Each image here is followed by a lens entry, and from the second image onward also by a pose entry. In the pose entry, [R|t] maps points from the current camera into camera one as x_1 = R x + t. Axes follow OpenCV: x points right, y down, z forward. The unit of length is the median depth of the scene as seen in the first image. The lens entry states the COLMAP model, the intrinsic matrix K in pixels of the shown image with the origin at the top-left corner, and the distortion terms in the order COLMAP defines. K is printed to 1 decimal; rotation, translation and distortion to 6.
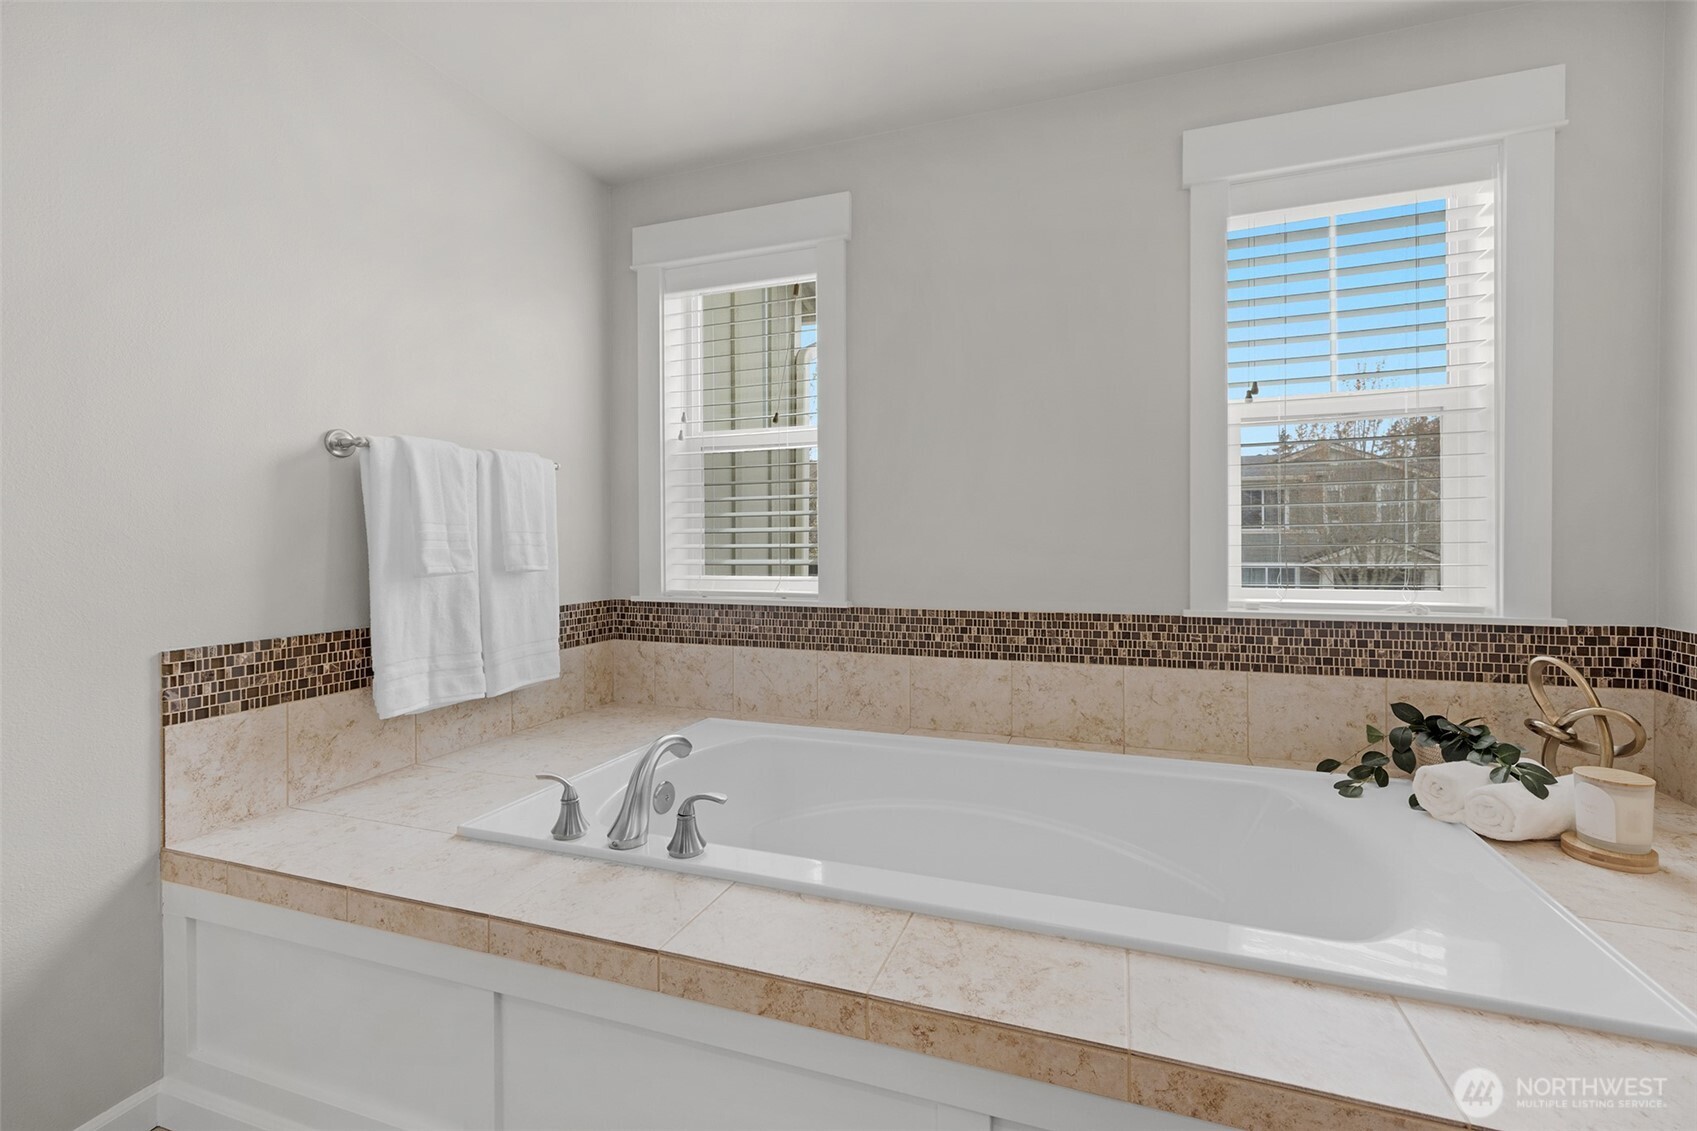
lens RADIAL K [[697.4, 0, 845.3], [0, 697.4, 547.6], [0, 0, 1]] dist [0.005329, 0.000246]
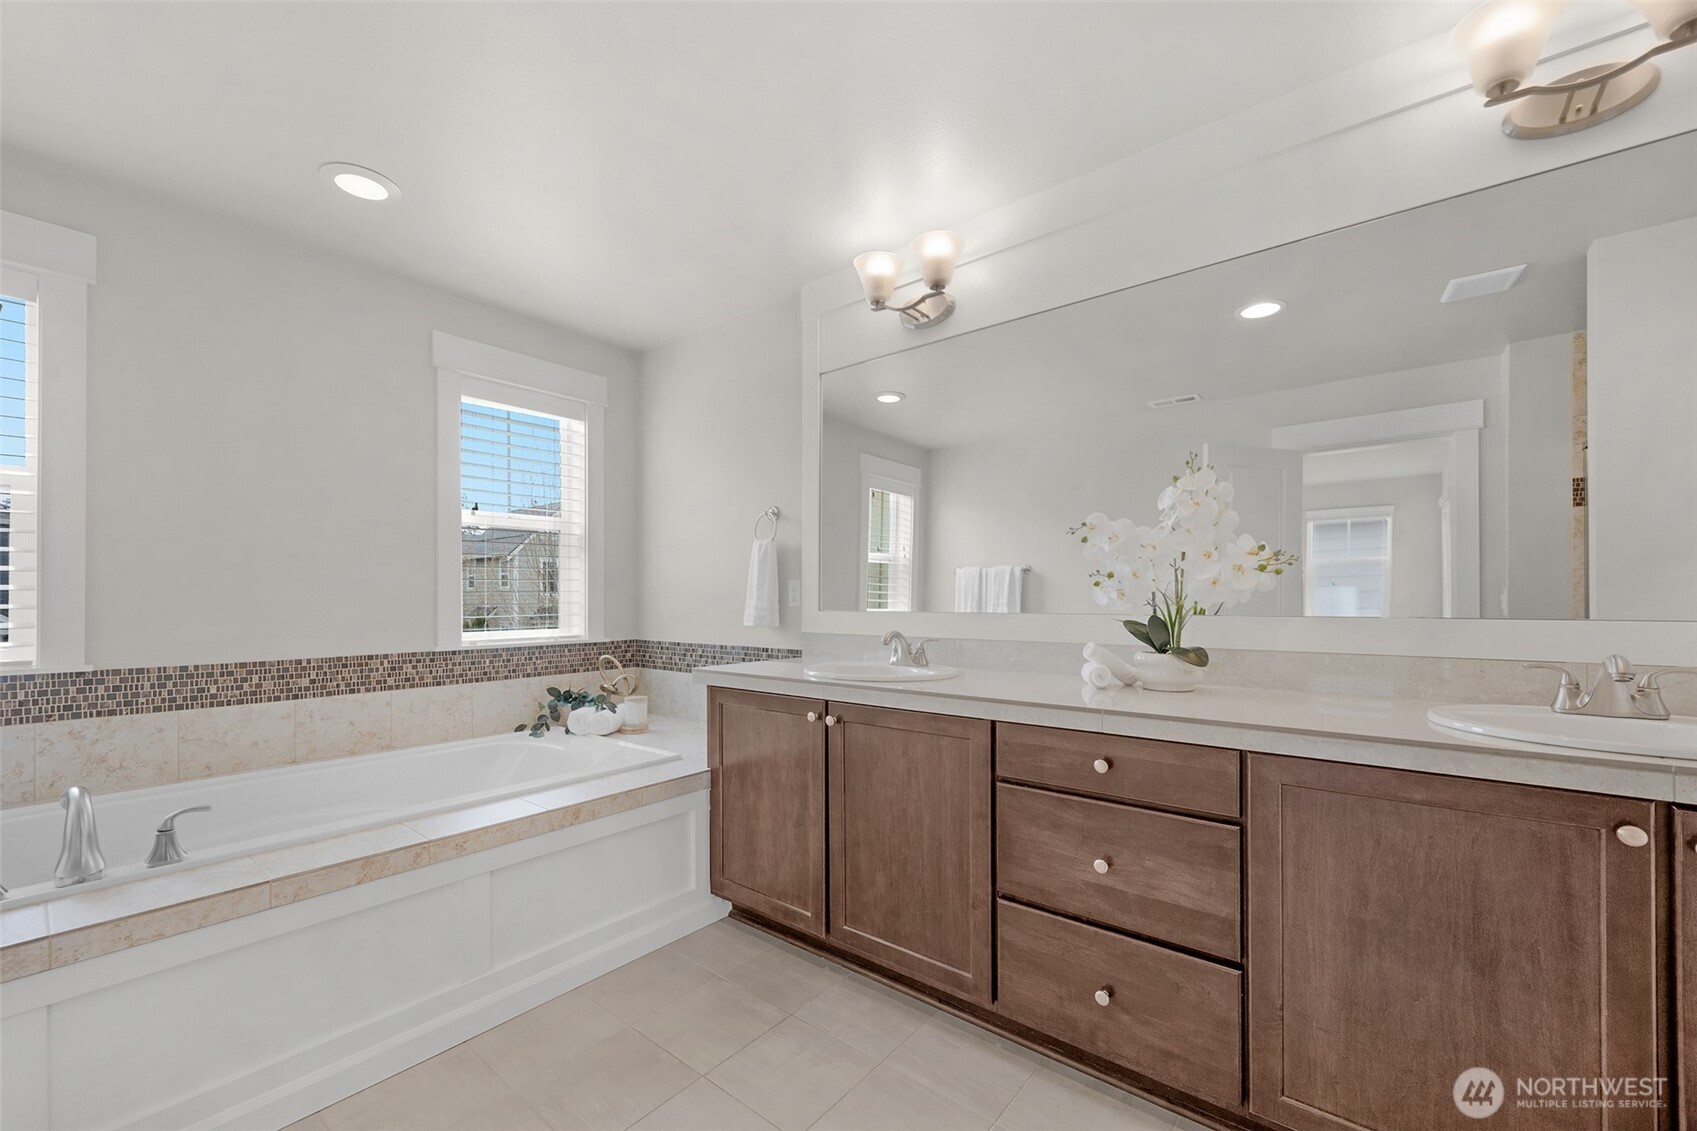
lens RADIAL K [[686.0, 0, 847.3], [0, 686.0, 596.7], [0, 0, 1]] dist [0.001320, -0.000033]
pose [[0.316103, 0.008079, 0.948691, -0.617344], [0.010045, 0.999879, -0.011862, 0.007717], [-0.948672, 0.013279, 0.315984, -0.296707]]
